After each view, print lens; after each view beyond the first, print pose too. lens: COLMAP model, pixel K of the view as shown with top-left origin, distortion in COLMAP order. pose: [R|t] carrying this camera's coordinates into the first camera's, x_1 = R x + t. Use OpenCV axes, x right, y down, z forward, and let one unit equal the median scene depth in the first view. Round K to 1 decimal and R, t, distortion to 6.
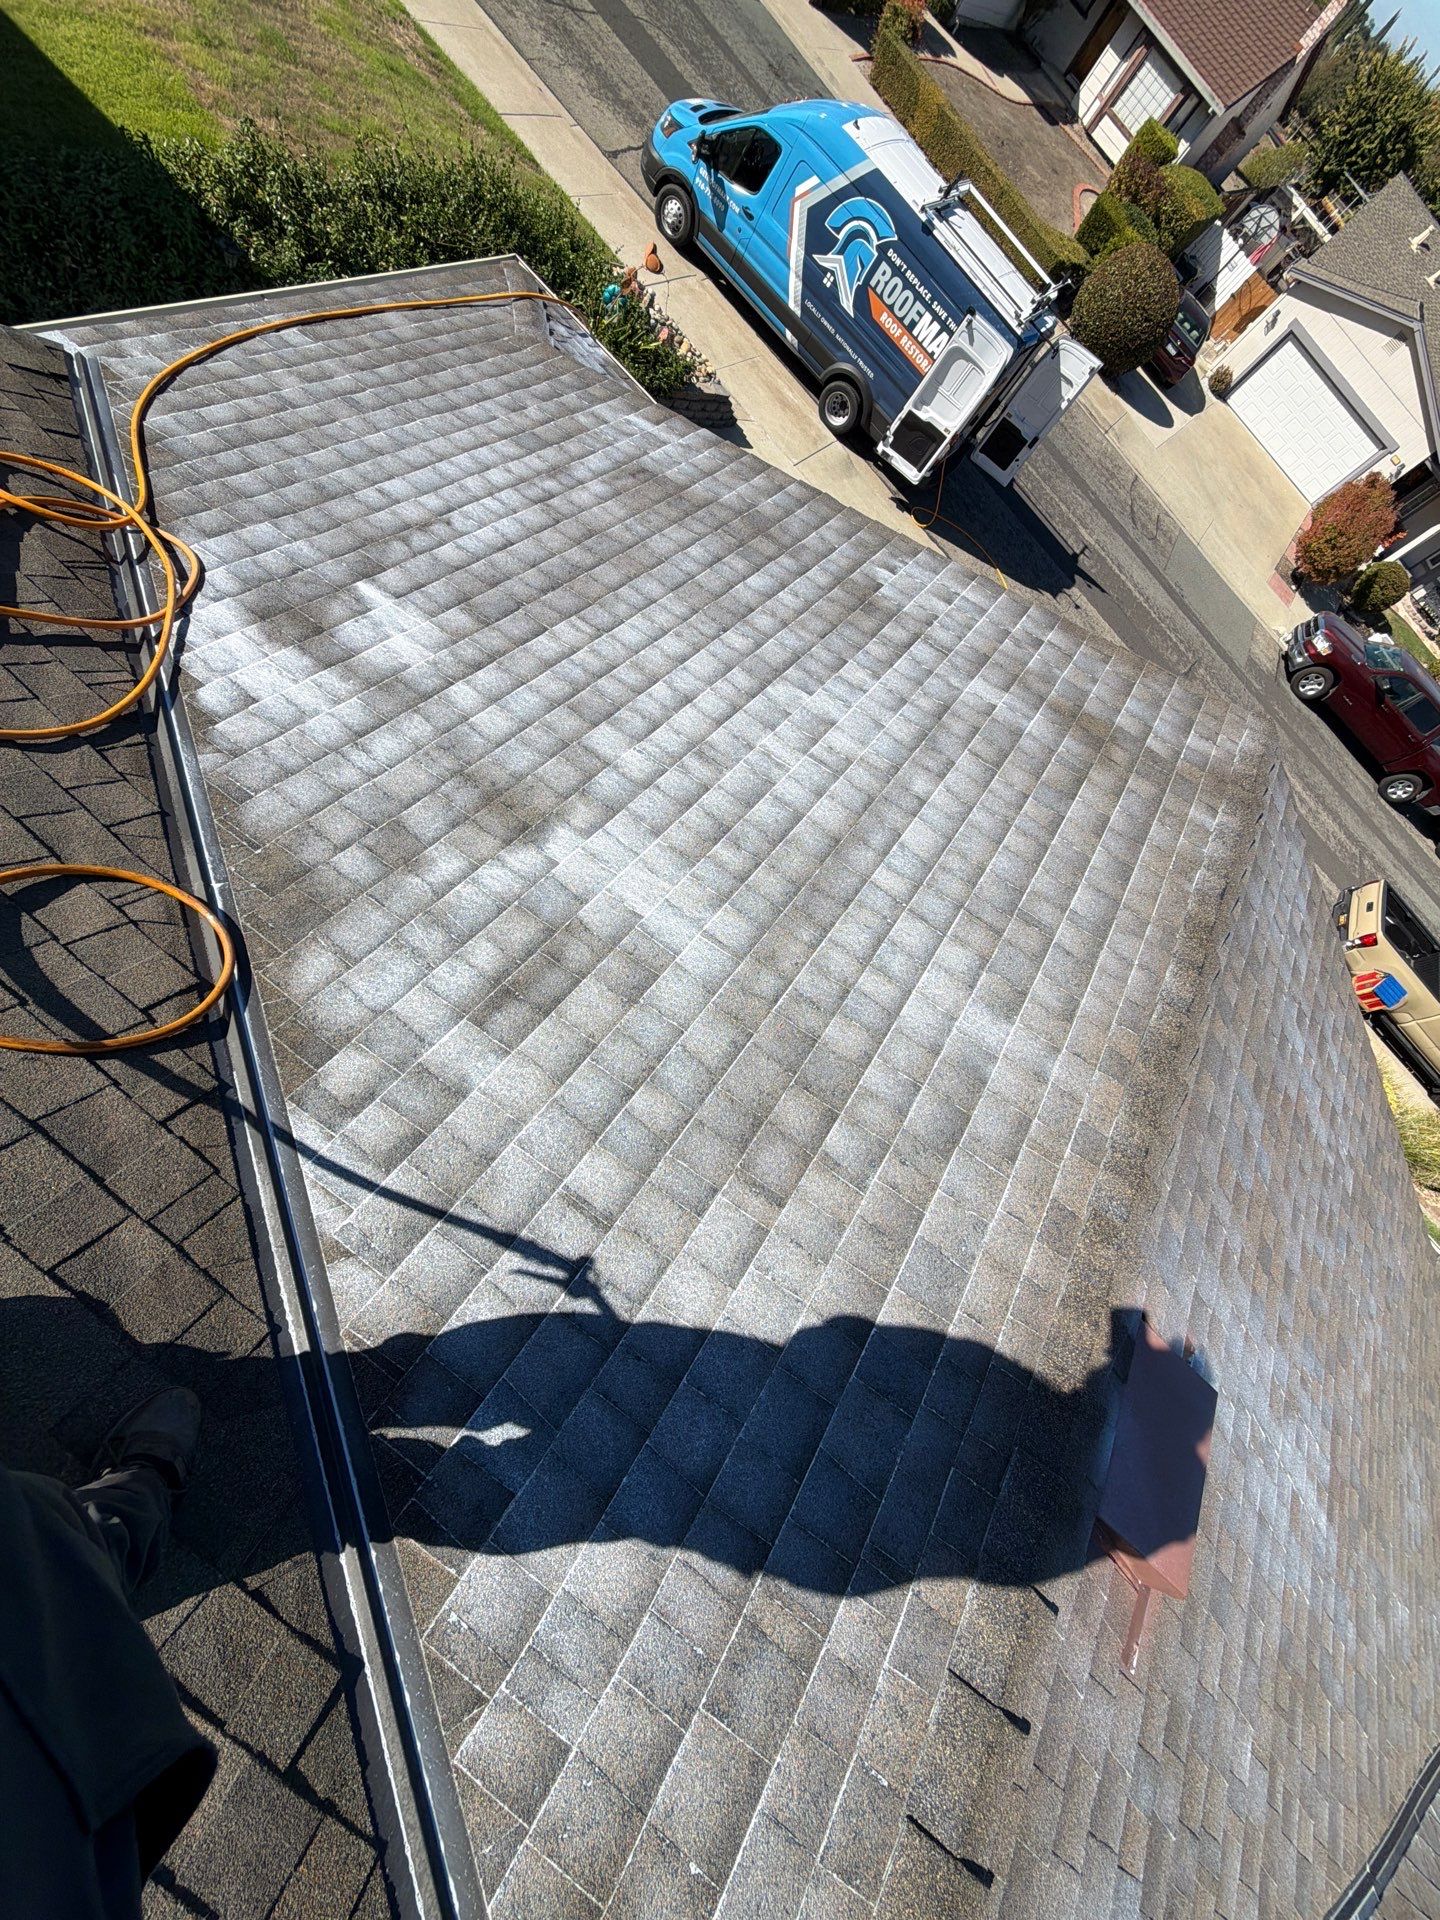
lens RADIAL K [[755.0, 0, 718.0], [0, 755.0, 956.5], [0, 0, 1]] dist [0.000744, 0.000213]
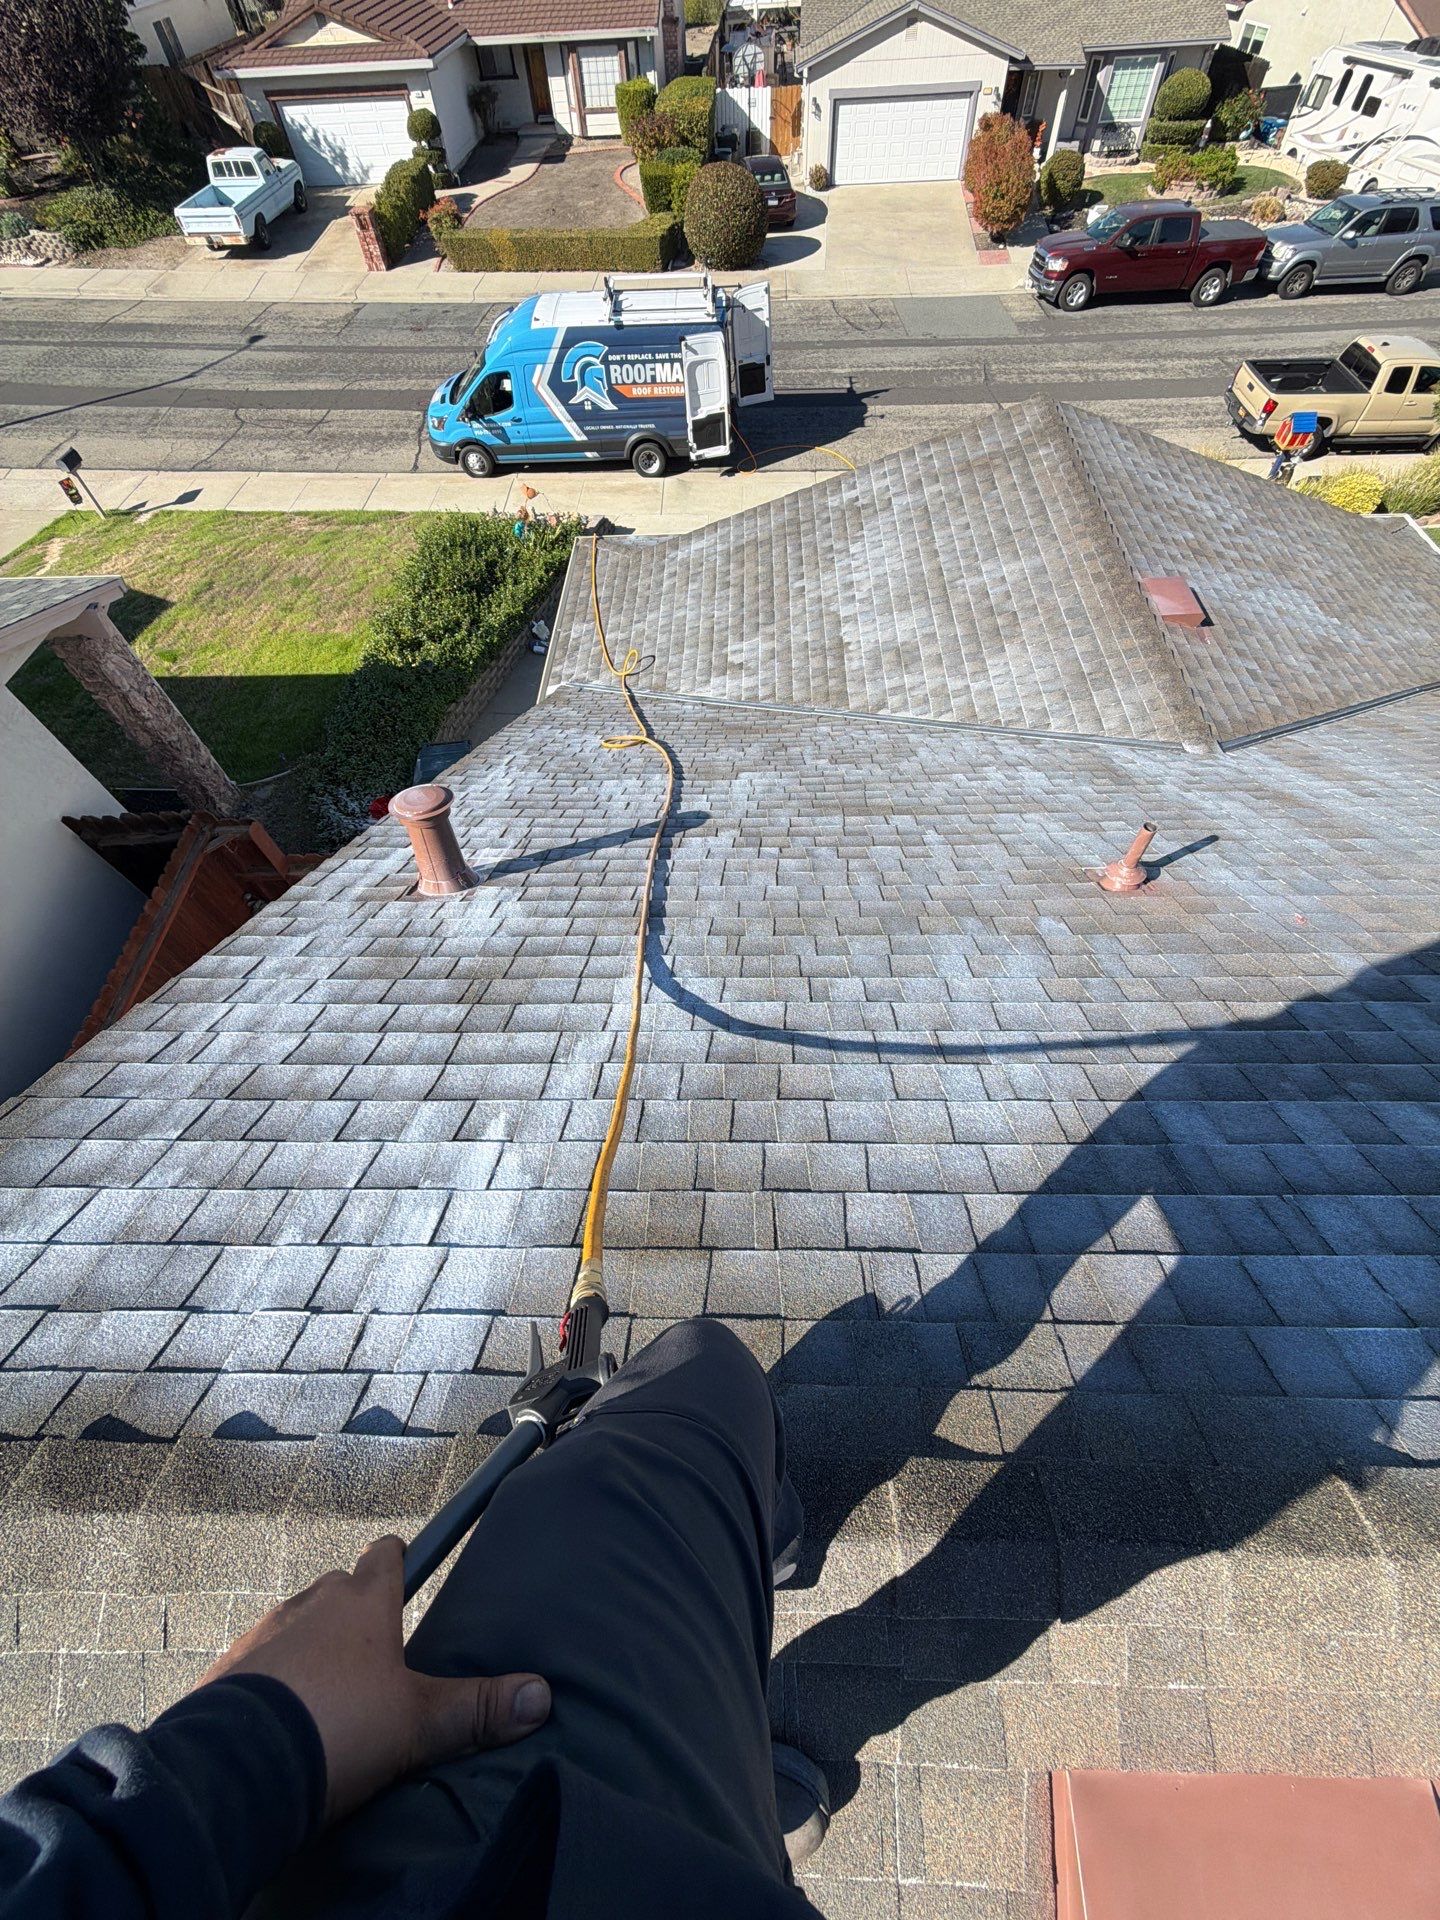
lens RADIAL K [[755.0, 0, 718.0], [0, 755.0, 956.5], [0, 0, 1]] dist [0.000744, 0.000213]
pose [[0.703618, -0.698006, -0.133077, -0.159274], [0.694511, 0.715141, -0.078915, 0.078651], [0.150252, -0.036897, 0.987959, -0.284615]]
